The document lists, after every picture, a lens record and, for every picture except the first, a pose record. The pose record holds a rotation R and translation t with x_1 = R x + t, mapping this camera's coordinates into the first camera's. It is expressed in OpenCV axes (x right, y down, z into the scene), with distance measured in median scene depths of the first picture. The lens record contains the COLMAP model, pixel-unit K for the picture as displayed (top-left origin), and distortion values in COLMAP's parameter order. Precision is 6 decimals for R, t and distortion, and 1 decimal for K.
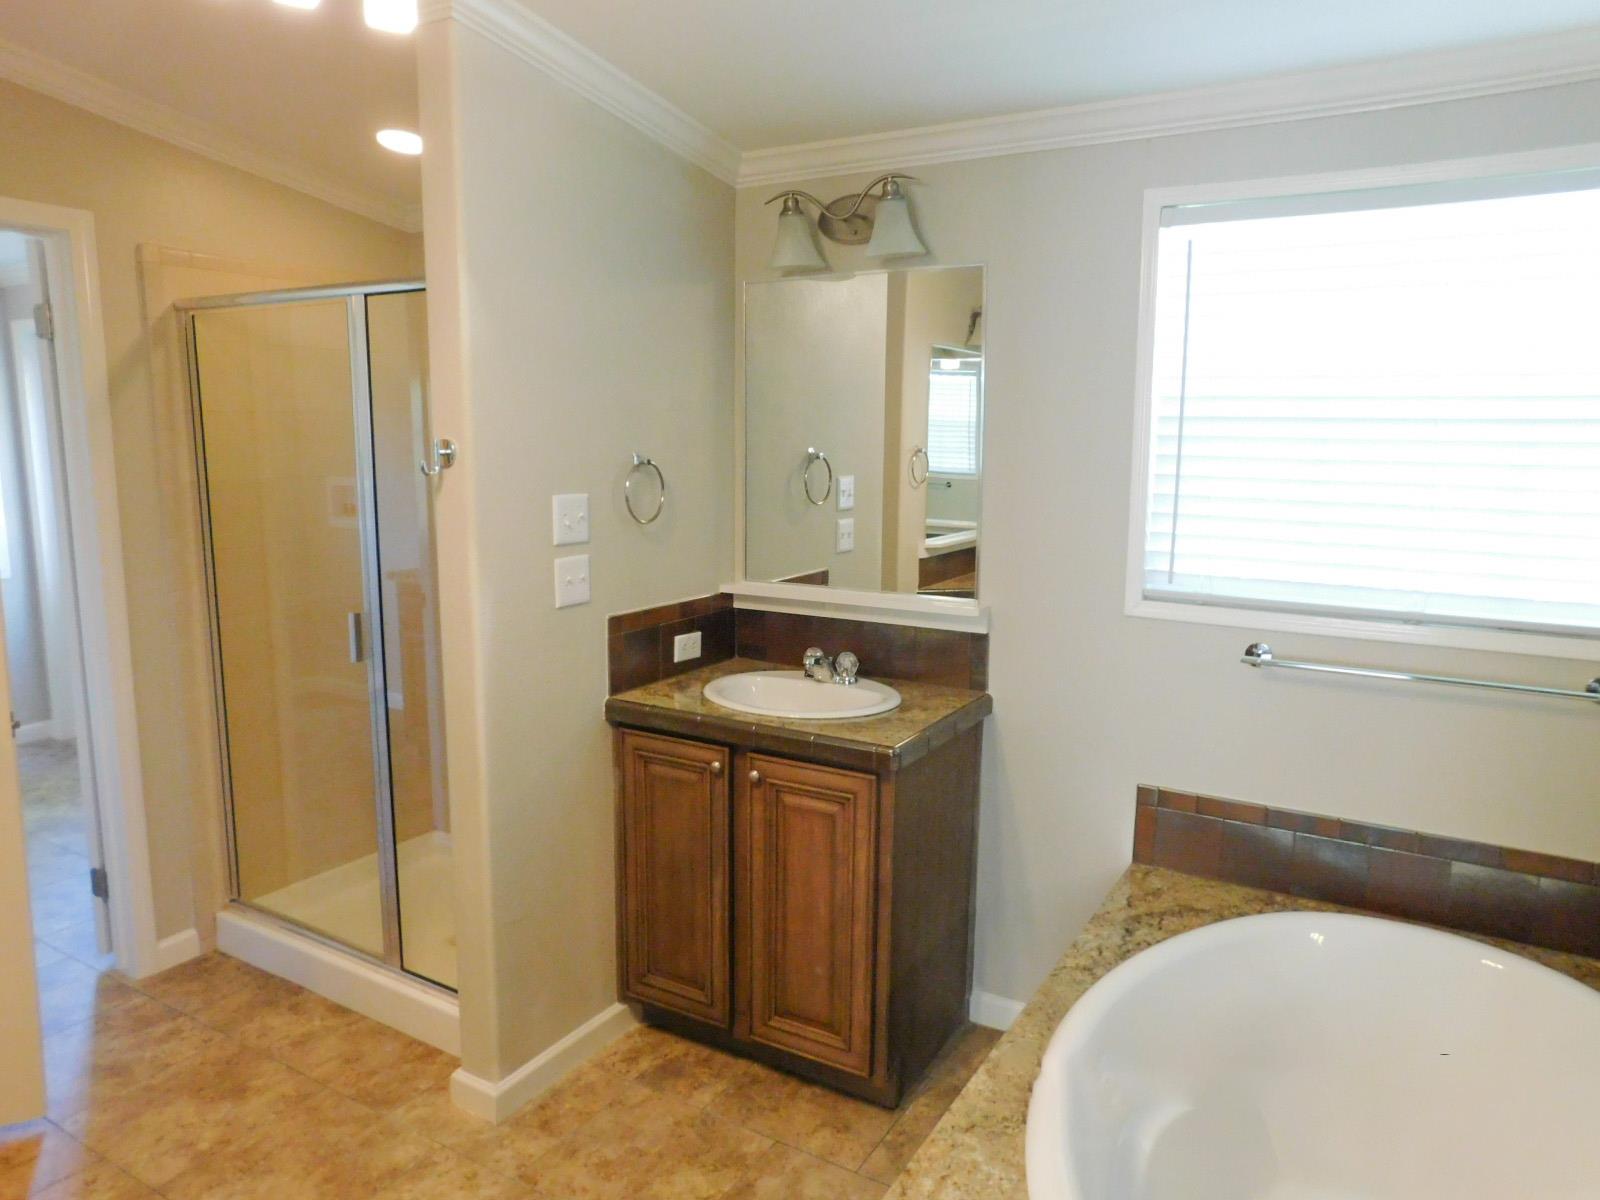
lens RADIAL K [[1079.8, 0, 798.8], [0, 1079.8, 590.6], [0, 0, 1]] dist [-0.055738, 0.068921]
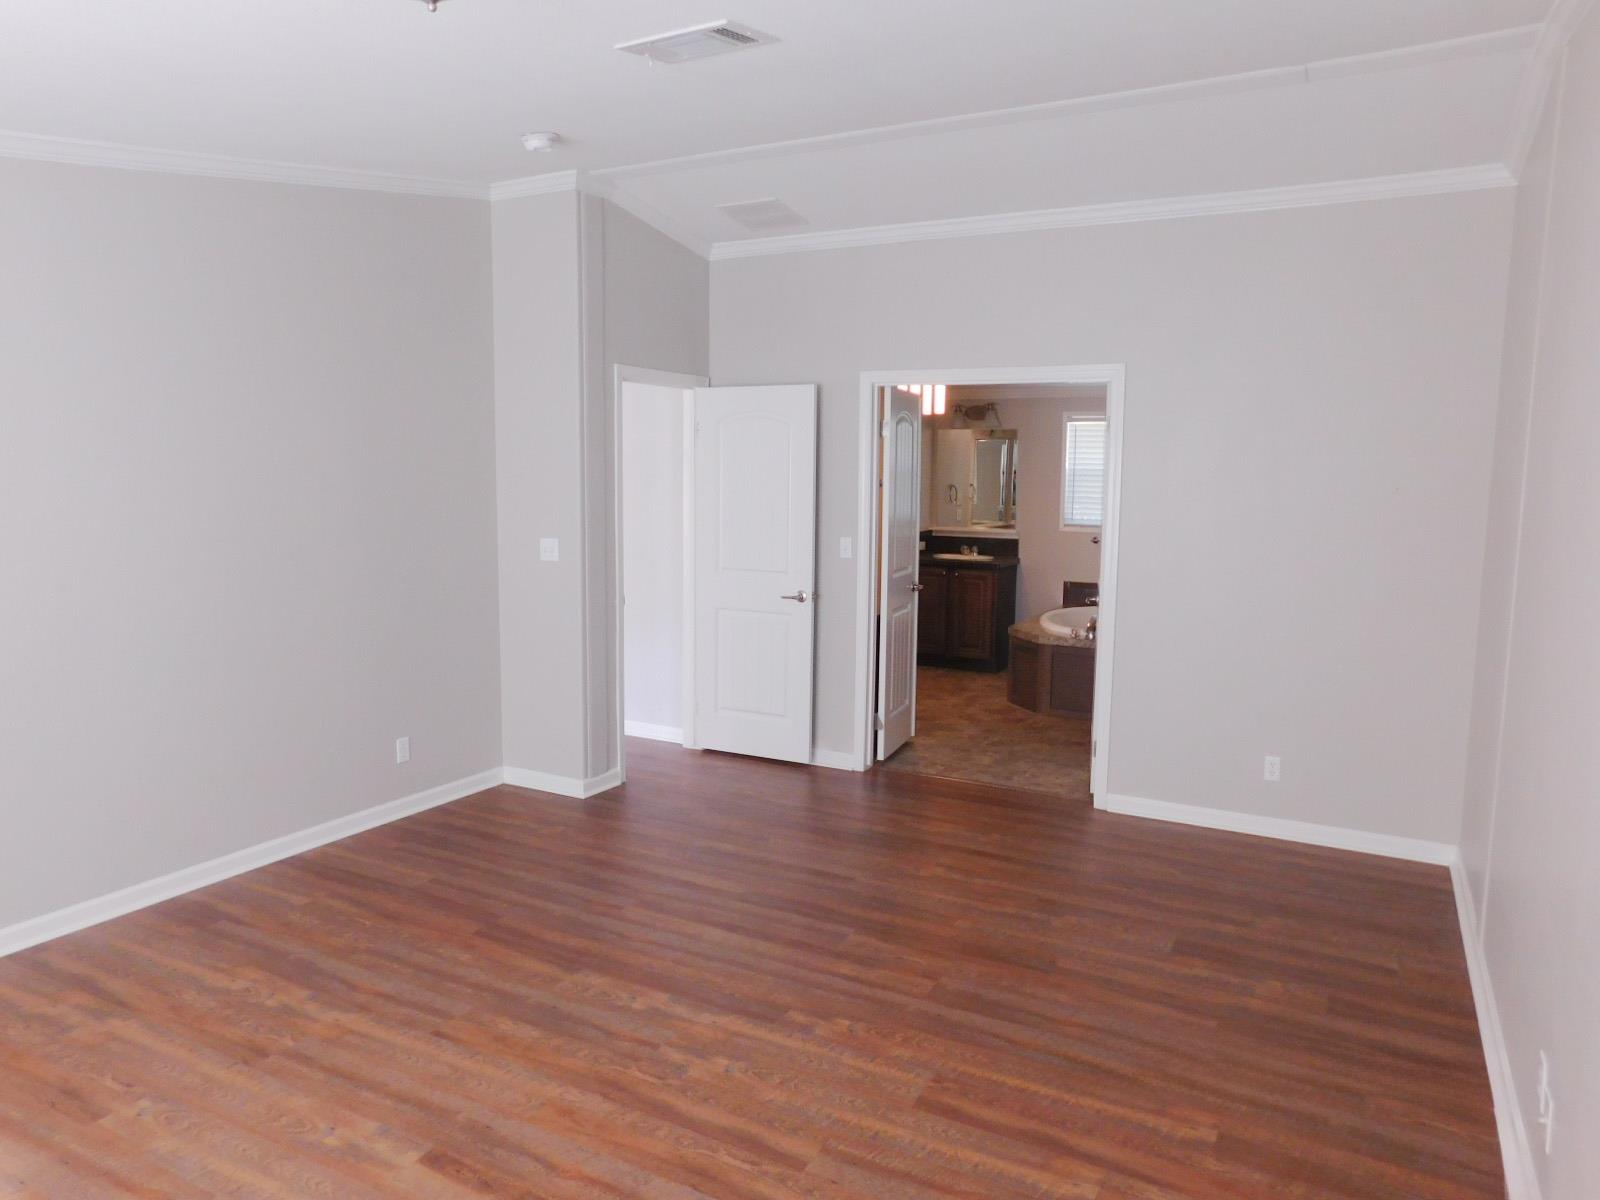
lens RADIAL K [[1079.8, 0, 798.8], [0, 1079.8, 590.6], [0, 0, 1]] dist [-0.055738, 0.068921]
pose [[0.997507, -0.003804, 0.070463, -0.732487], [0.006977, 0.998969, -0.044850, 0.343629], [-0.070220, 0.045229, 0.996506, -2.245304]]
